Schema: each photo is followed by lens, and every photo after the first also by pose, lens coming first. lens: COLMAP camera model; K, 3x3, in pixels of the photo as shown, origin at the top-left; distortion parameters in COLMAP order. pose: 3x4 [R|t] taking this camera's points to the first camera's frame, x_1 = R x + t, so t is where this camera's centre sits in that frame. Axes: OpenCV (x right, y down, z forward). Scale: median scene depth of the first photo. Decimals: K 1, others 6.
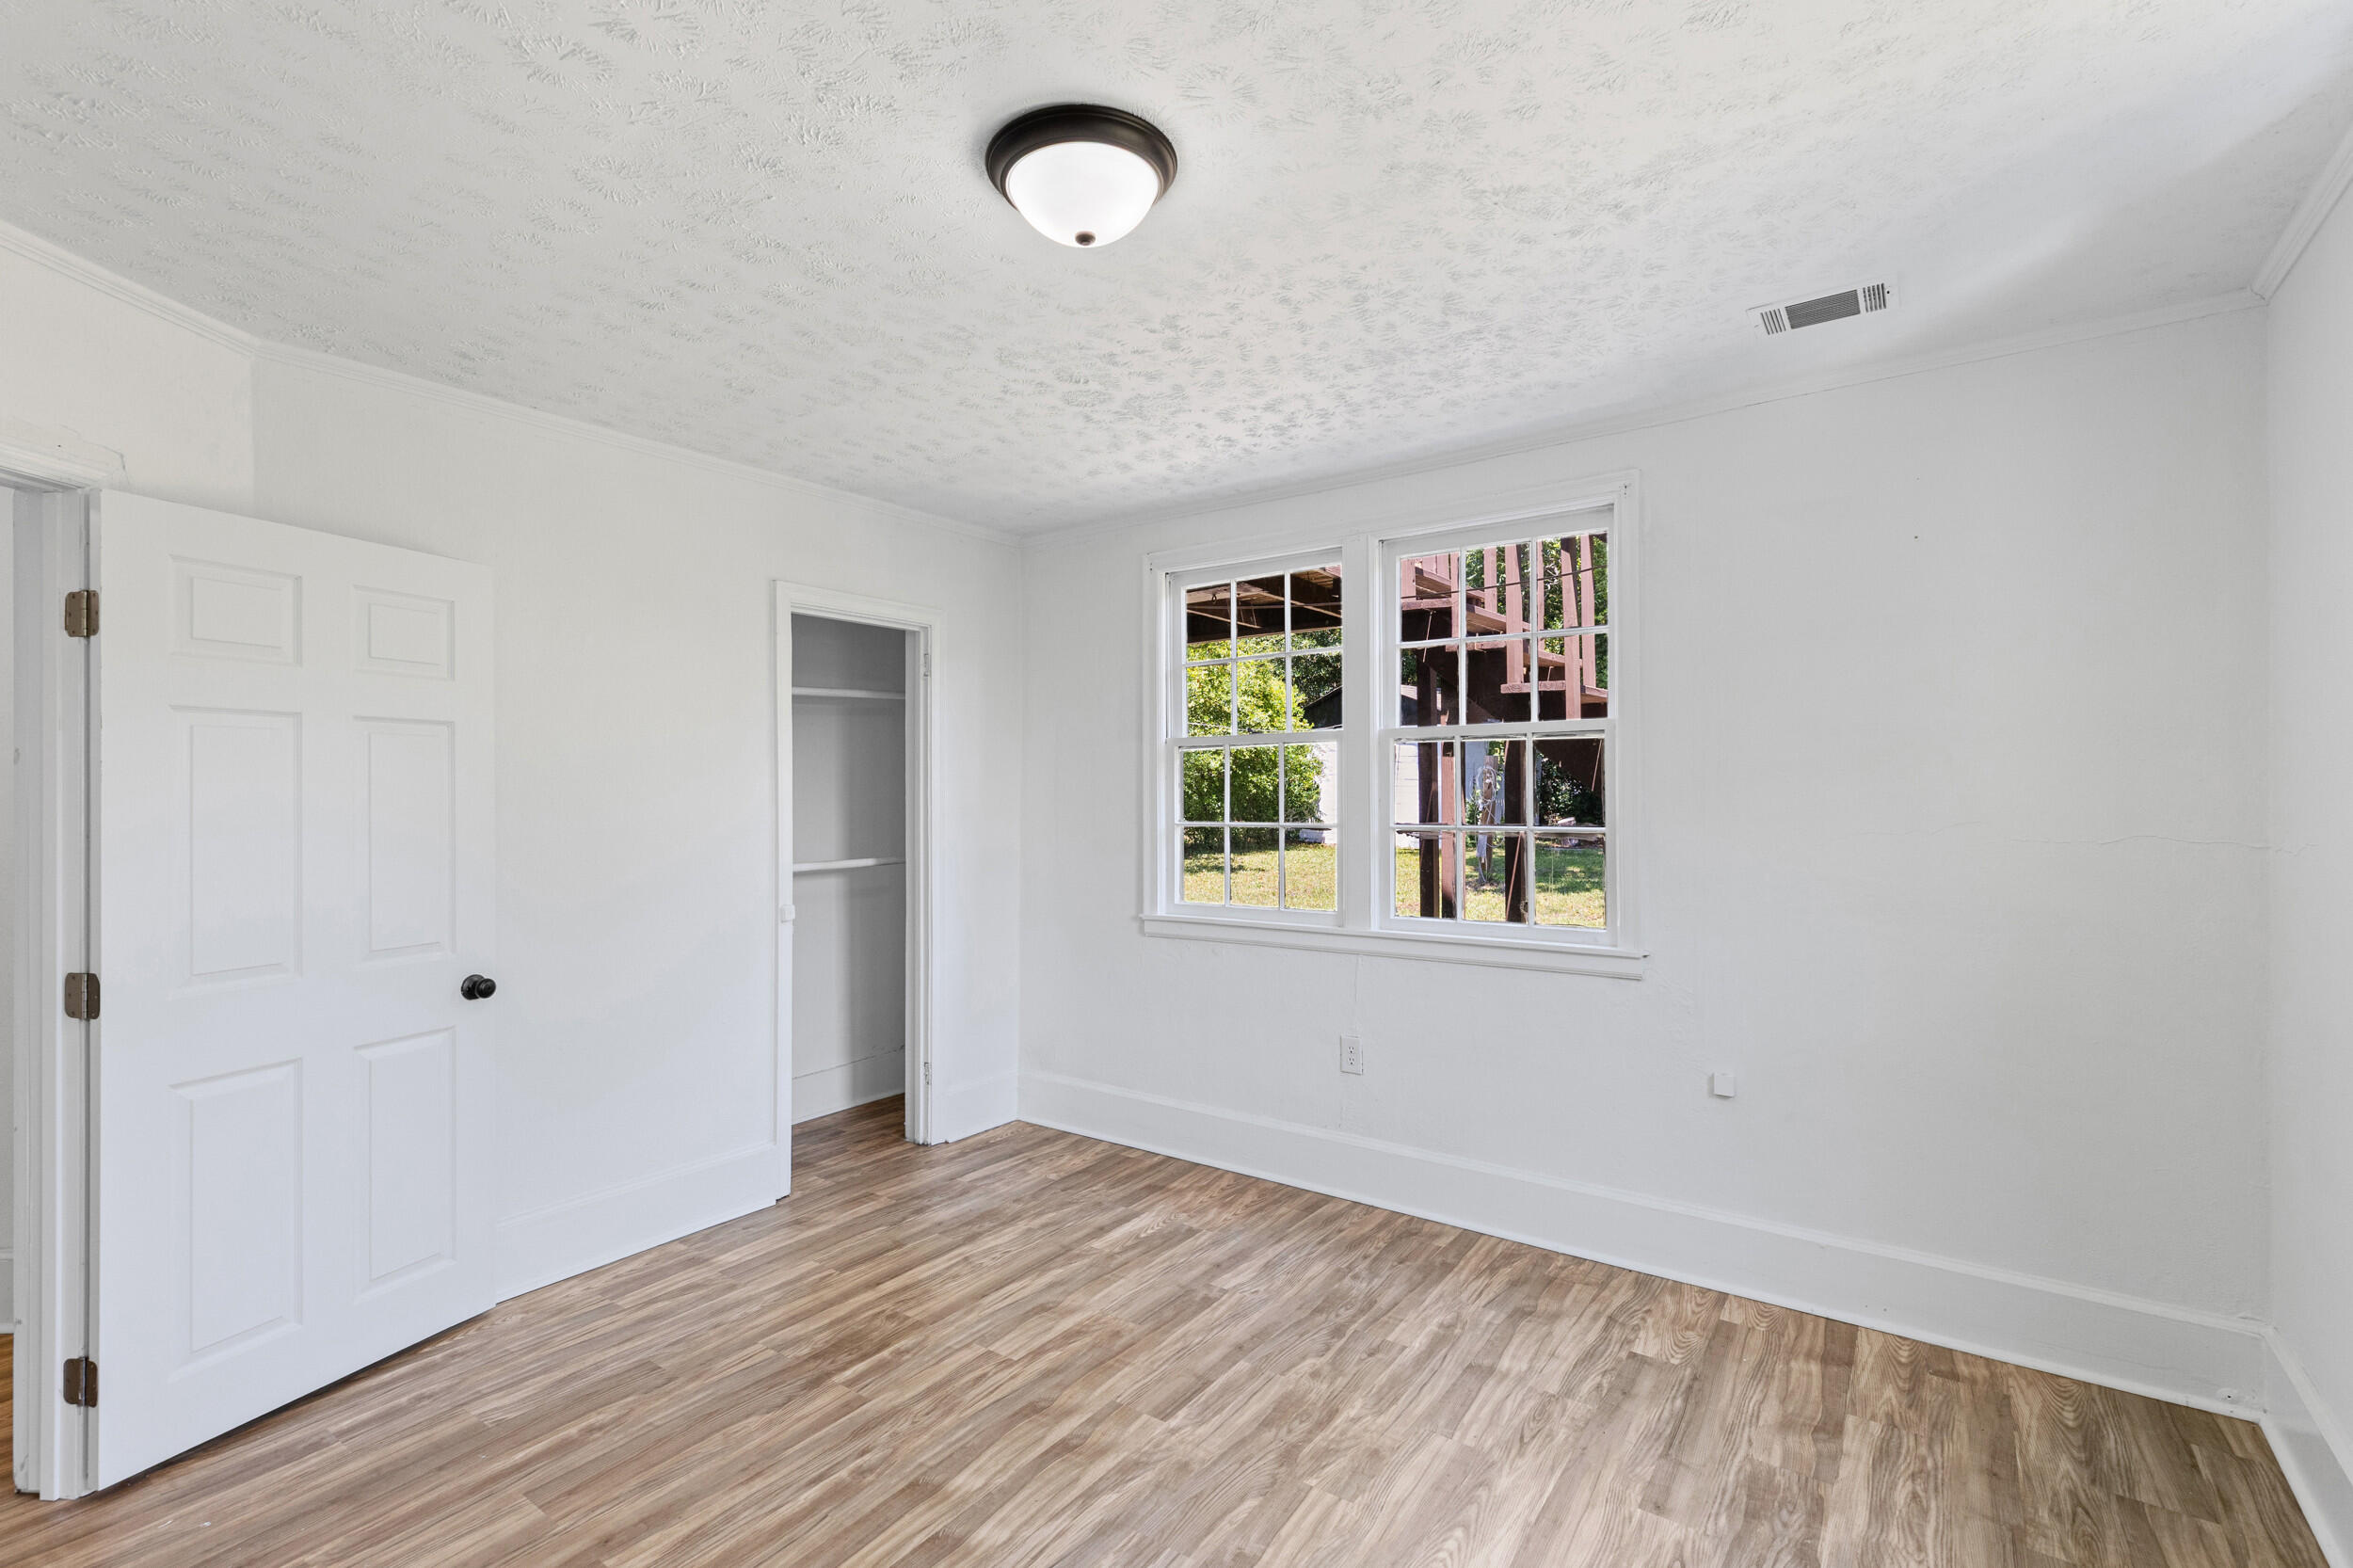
lens RADIAL K [[1074.2, 0, 1174.2], [0, 1074.2, 783.8], [0, 0, 1]] dist [0.003286, -0.000053]
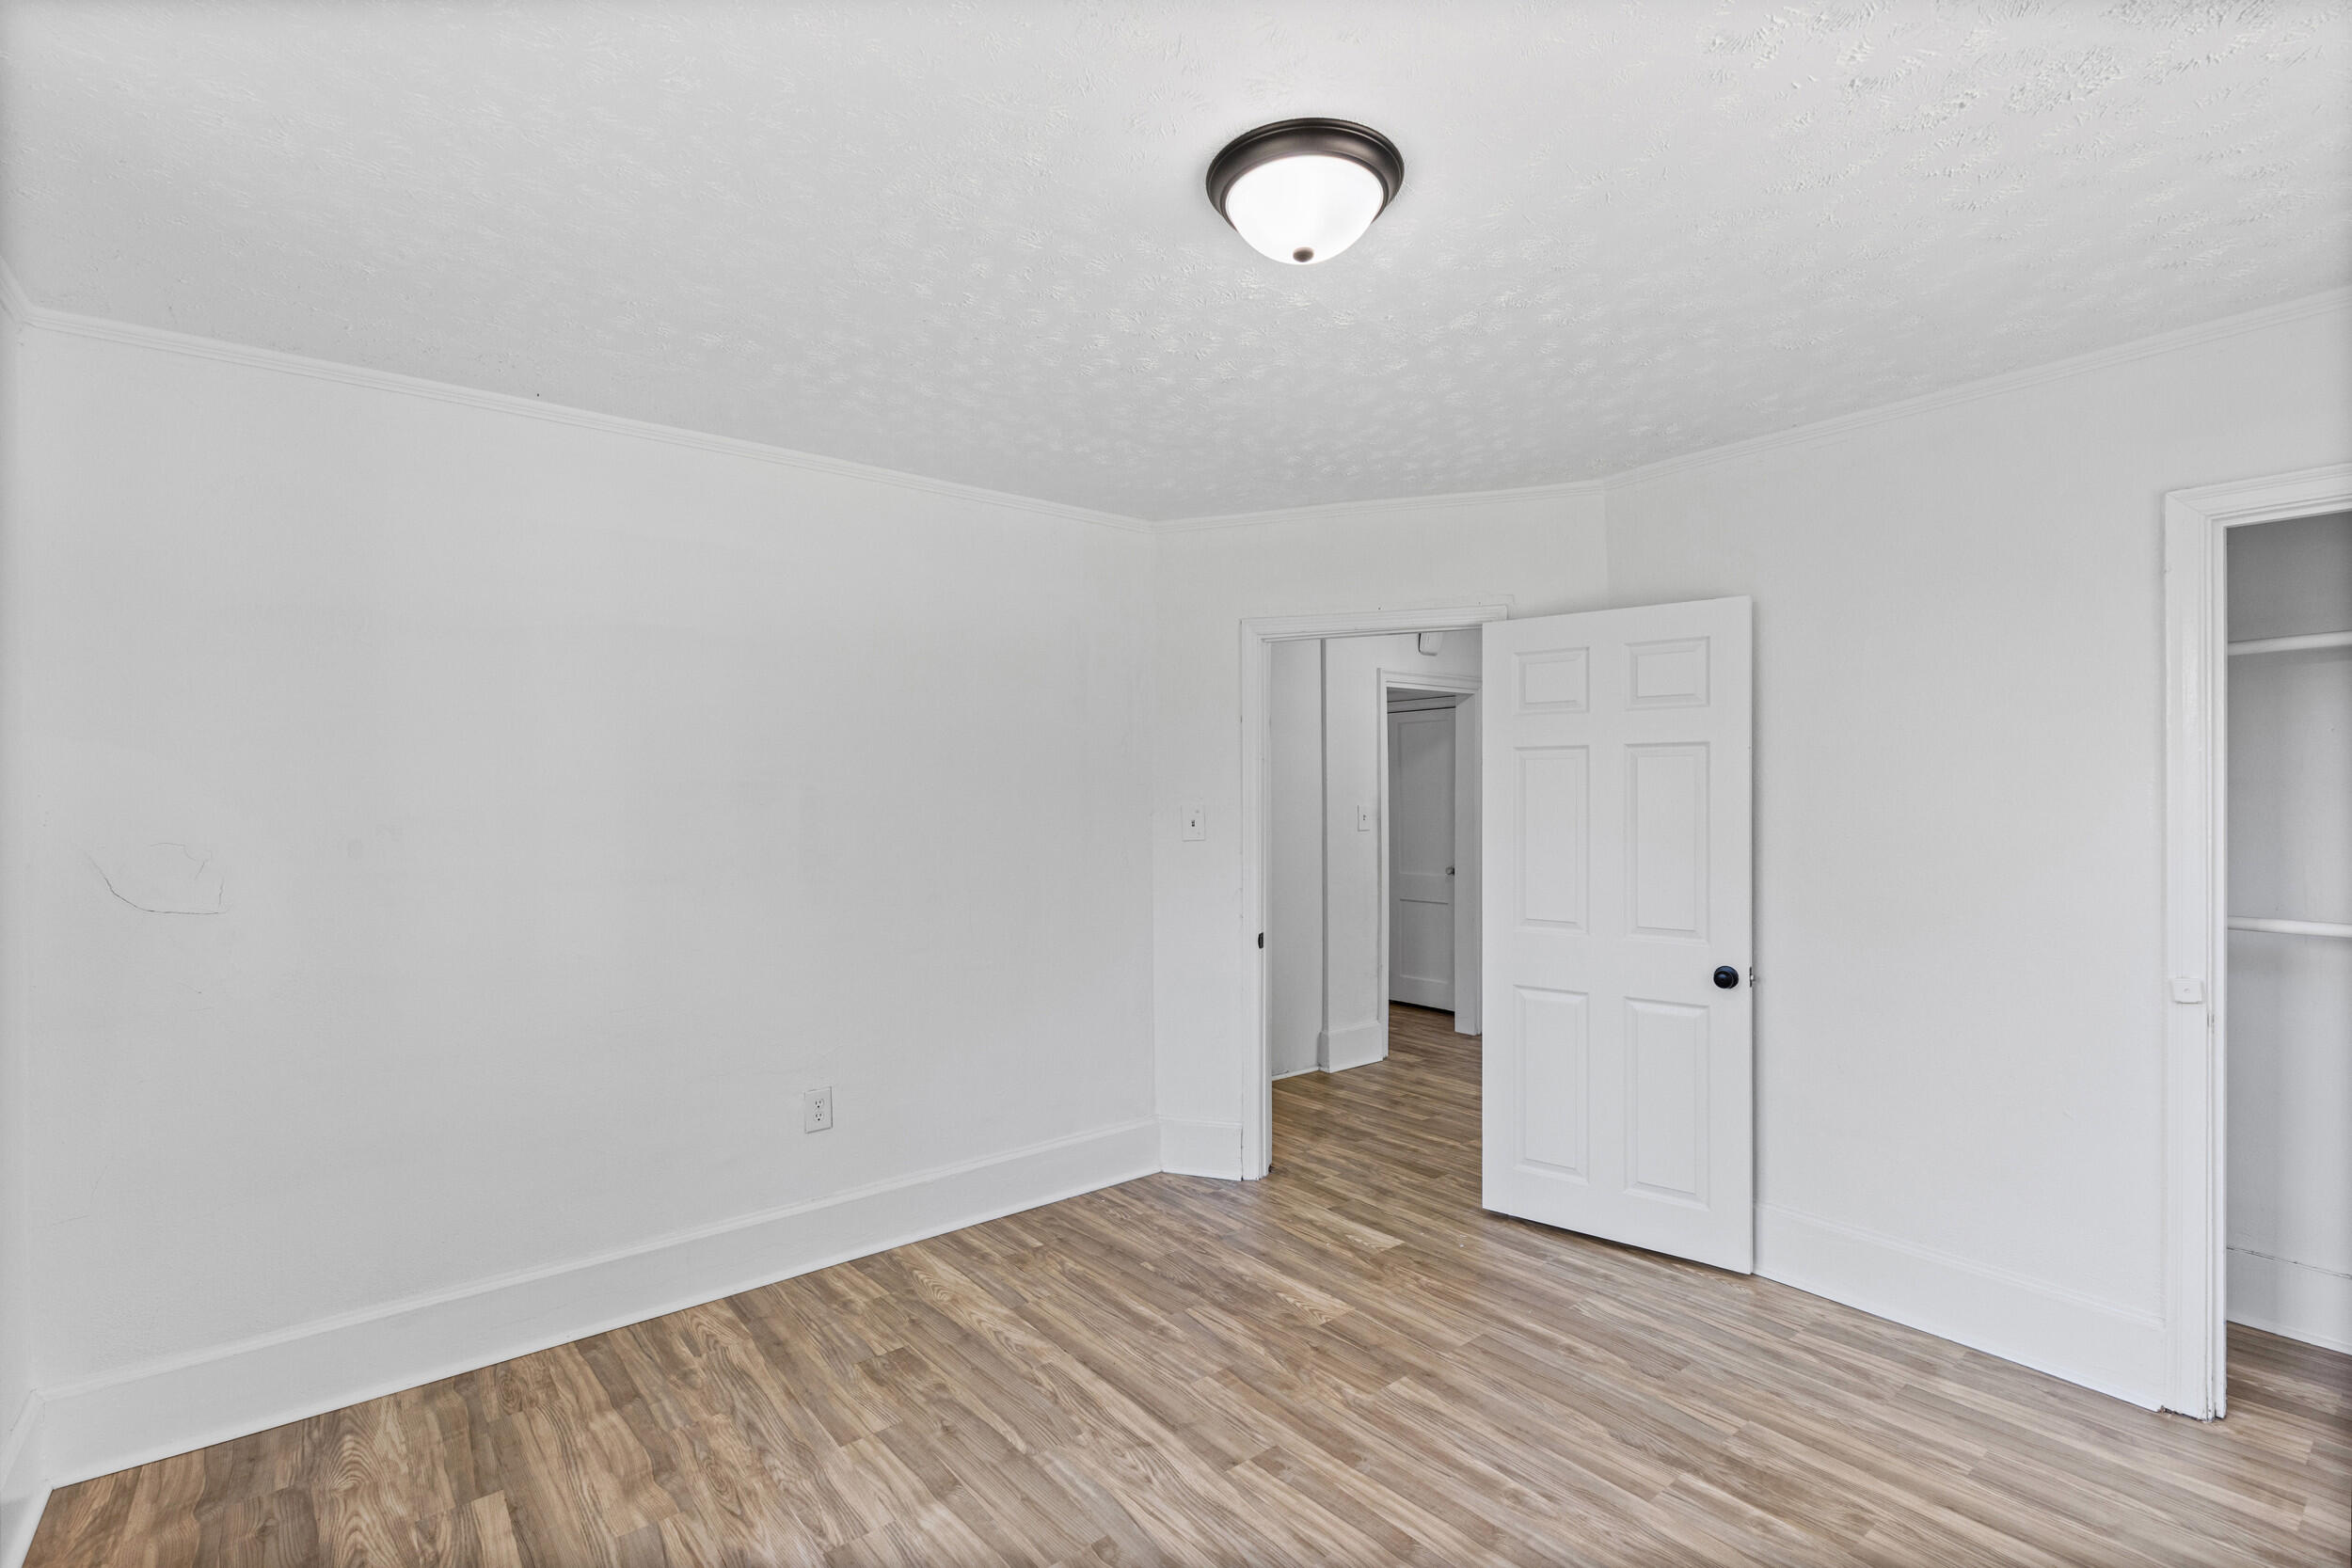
lens RADIAL K [[1073.7, 0, 1176.7], [0, 1073.7, 792.5], [0, 0, 1]] dist [0.003286, -0.000053]
pose [[-0.279006, 0.011369, -0.960222, 0.658571], [0.012633, 0.999887, 0.008168, -0.022398], [0.960206, -0.009852, -0.279118, 0.864992]]
